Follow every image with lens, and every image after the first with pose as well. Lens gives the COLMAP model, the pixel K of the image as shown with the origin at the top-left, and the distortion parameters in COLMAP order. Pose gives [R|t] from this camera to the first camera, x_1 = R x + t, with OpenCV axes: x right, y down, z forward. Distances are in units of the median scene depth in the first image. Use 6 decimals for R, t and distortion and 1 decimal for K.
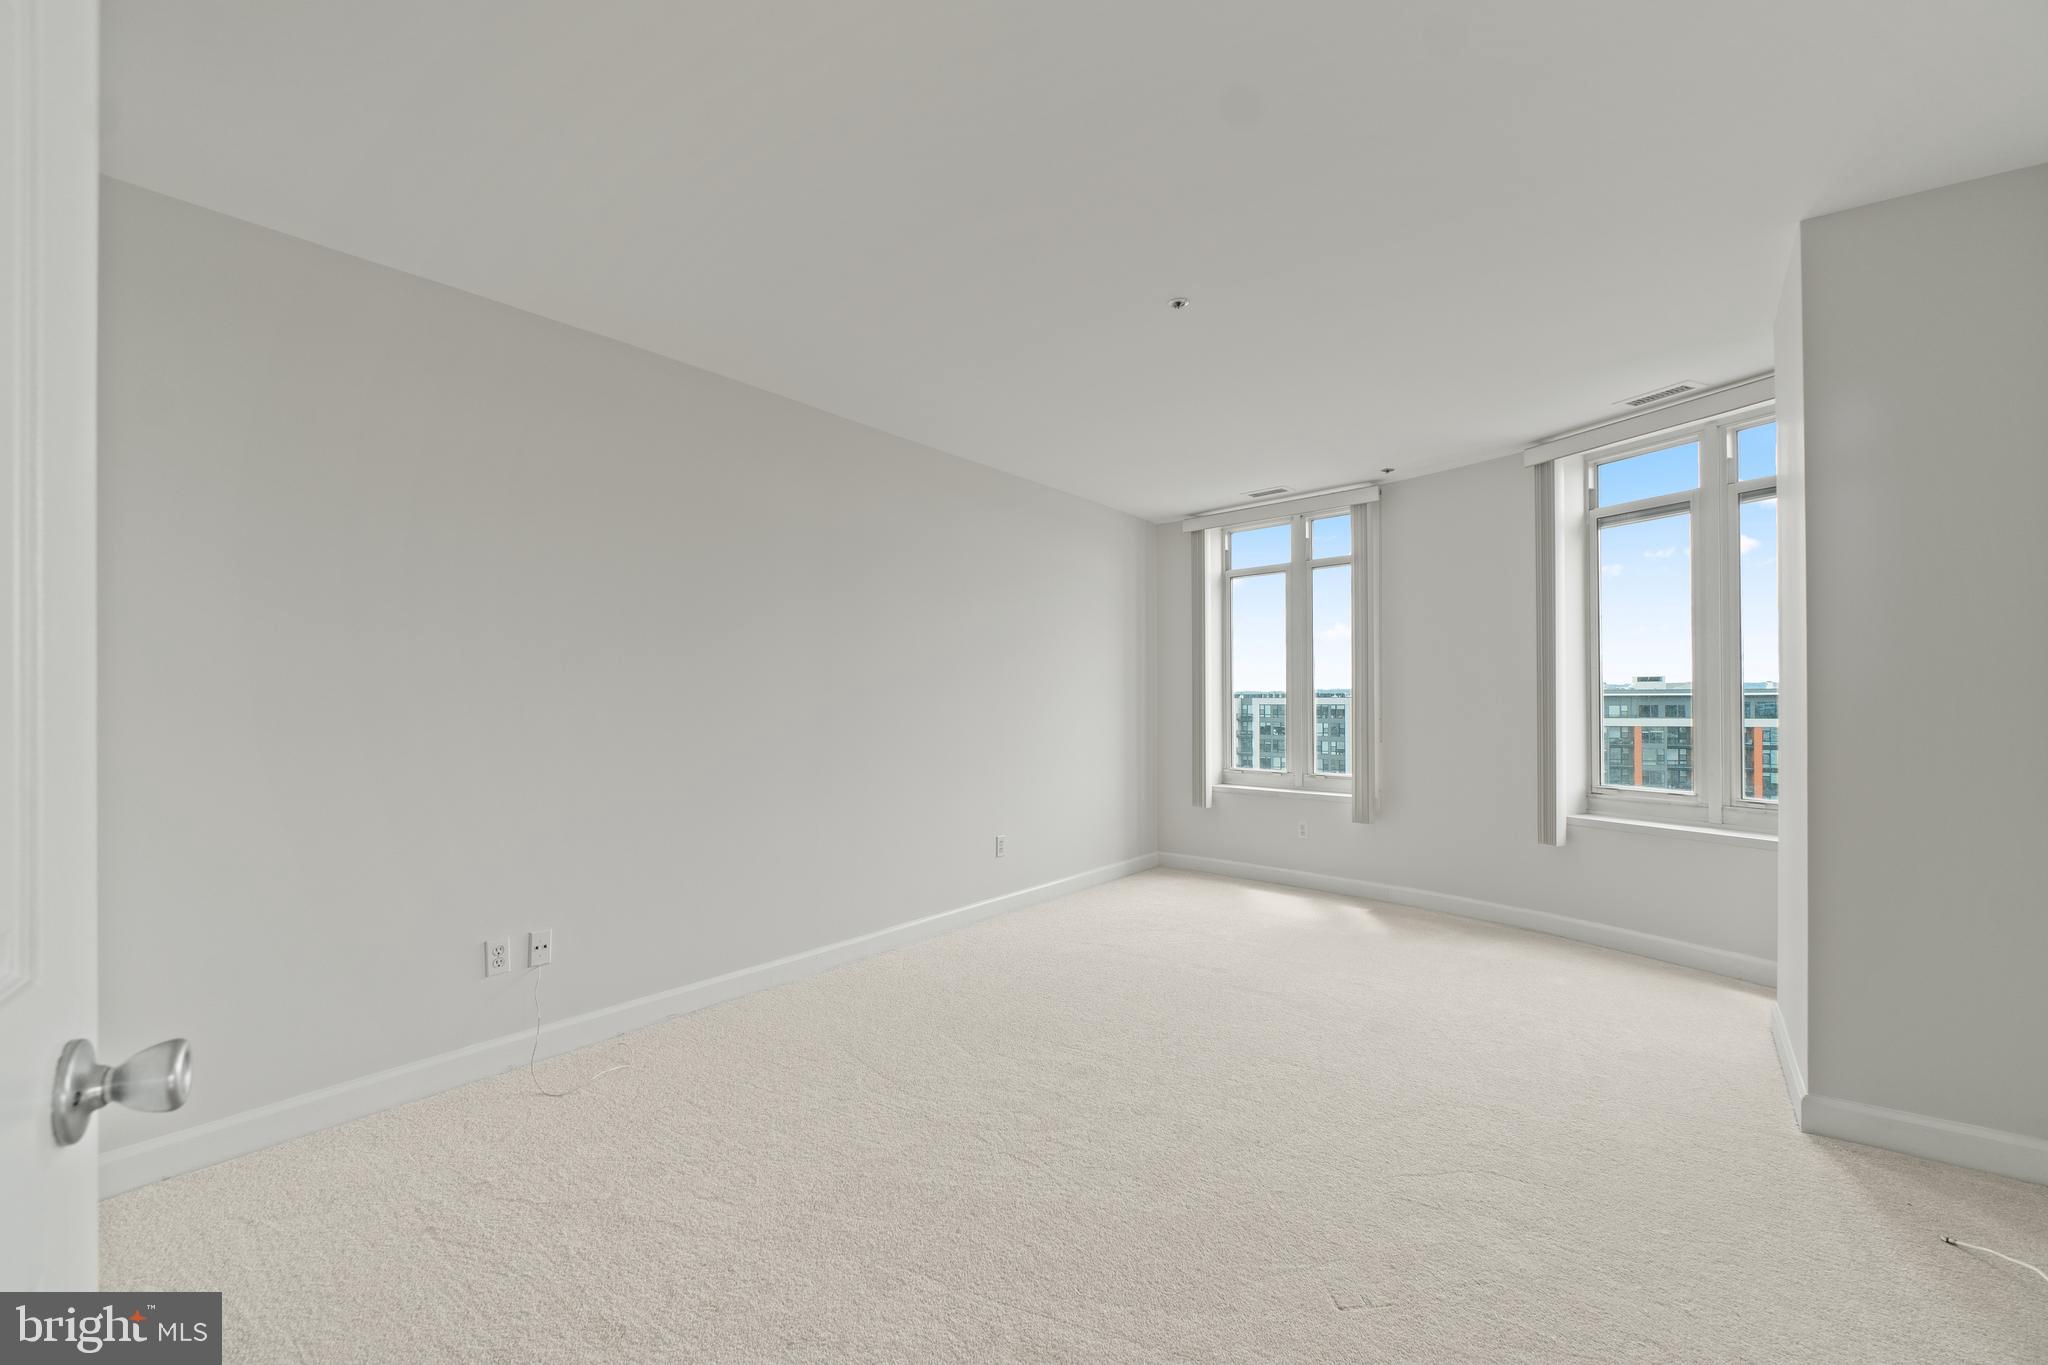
lens RADIAL K [[885.7, 0, 1023.6], [0, 885.7, 698.8], [0, 0, 1]] dist [-0.001155, 0.000000]
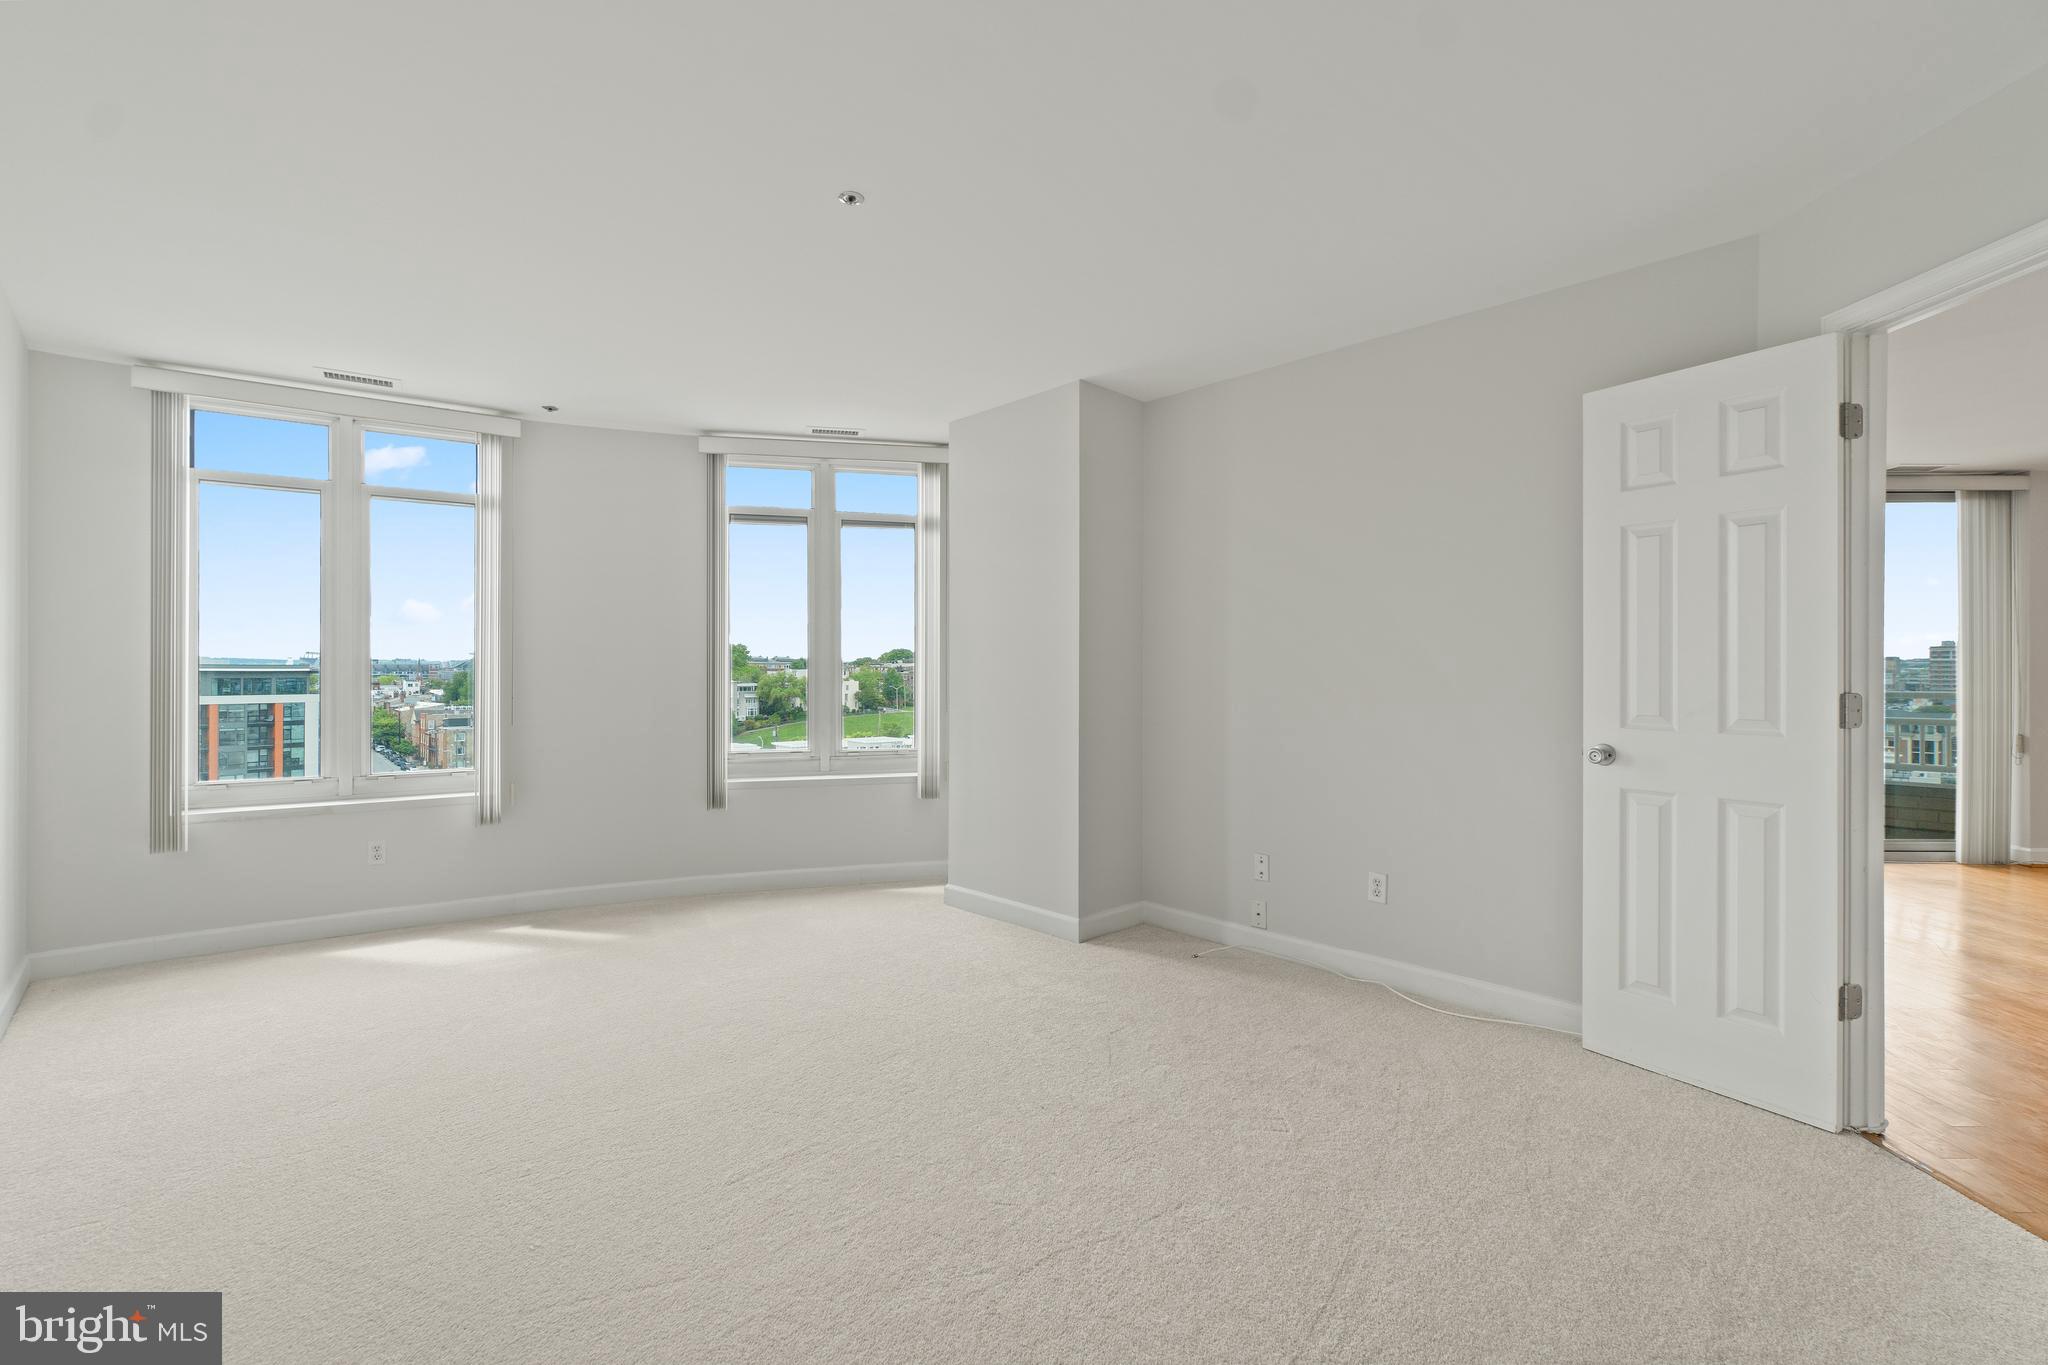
lens RADIAL K [[883.0, 0, 1016.8], [0, 883.0, 671.0], [0, 0, 1]] dist [-0.001734, 0.003646]
pose [[0.171978, 0.008491, 0.985064, -0.337290], [-0.004380, 0.999960, -0.007854, 0.002365], [-0.985091, -0.002964, 0.172008, 0.386384]]
